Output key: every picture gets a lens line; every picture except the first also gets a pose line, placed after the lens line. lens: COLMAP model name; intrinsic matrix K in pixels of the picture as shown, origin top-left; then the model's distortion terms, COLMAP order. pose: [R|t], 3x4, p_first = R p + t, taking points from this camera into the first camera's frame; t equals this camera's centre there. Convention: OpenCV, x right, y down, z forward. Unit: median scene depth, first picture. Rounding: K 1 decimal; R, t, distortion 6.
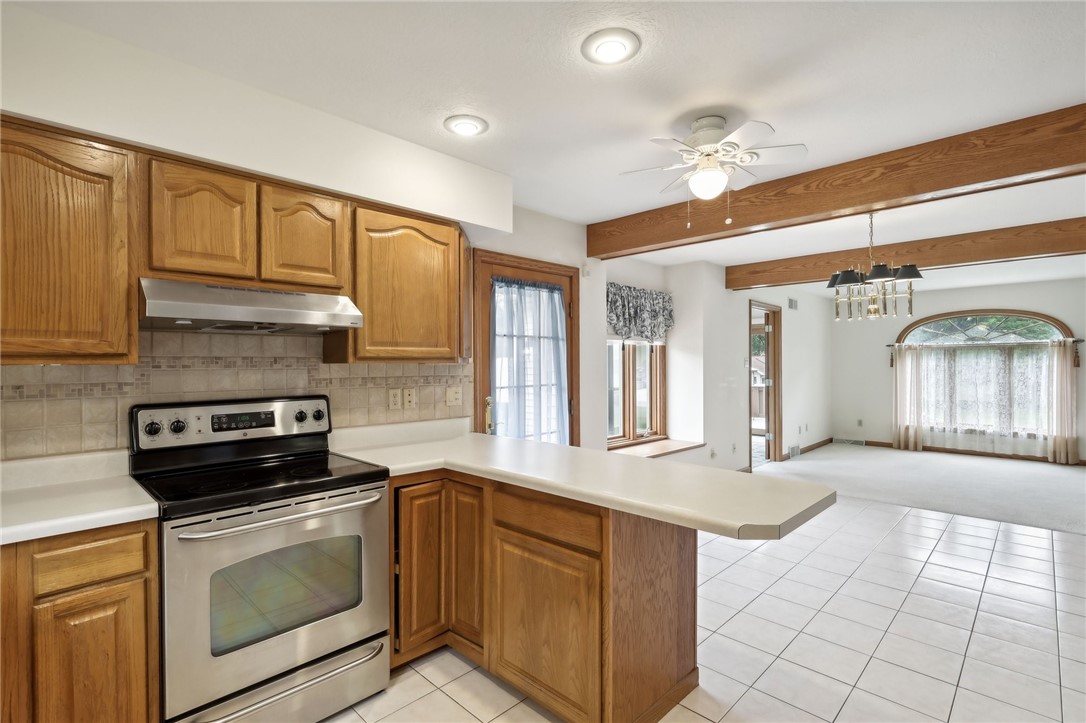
lens RADIAL K [[508.6, 0, 540.3], [0, 508.6, 366.4], [0, 0, 1]] dist [-0.002635, 0.000470]
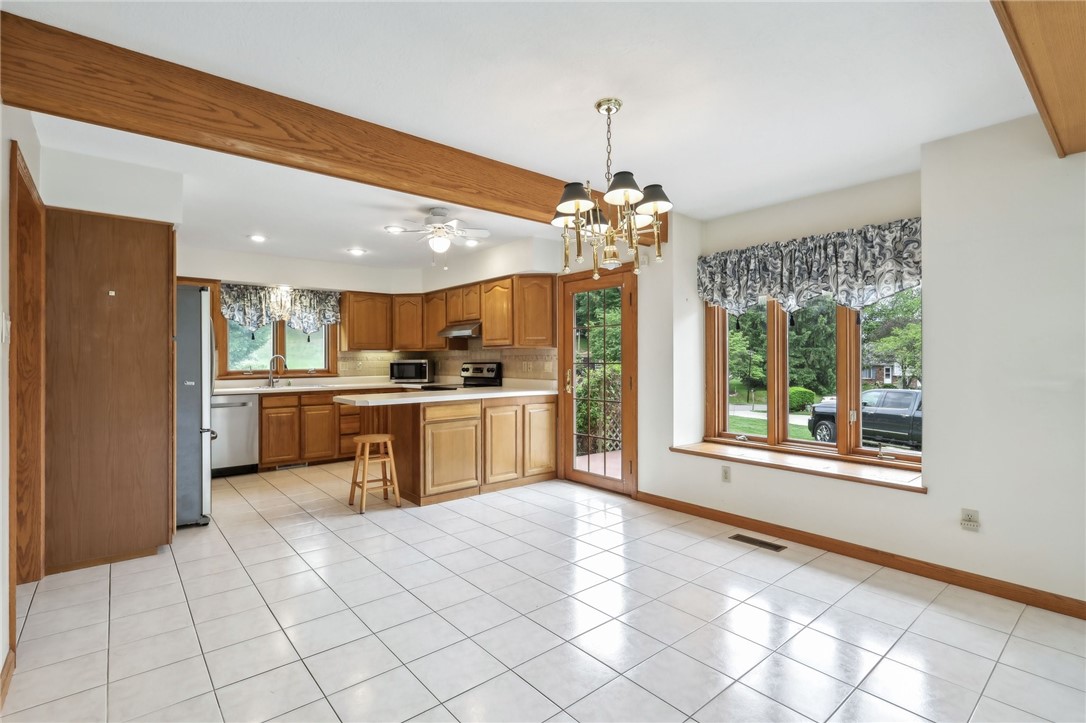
lens RADIAL K [[508.6, 0, 531.9], [0, 508.6, 357.8], [0, 0, 1]] dist [-0.002635, 0.000470]
pose [[-0.098404, -0.000281, -0.995146, 1.580629], [-0.002021, 0.999998, -0.000082, 0.028906], [0.995144, 0.002003, -0.098405, 1.142088]]
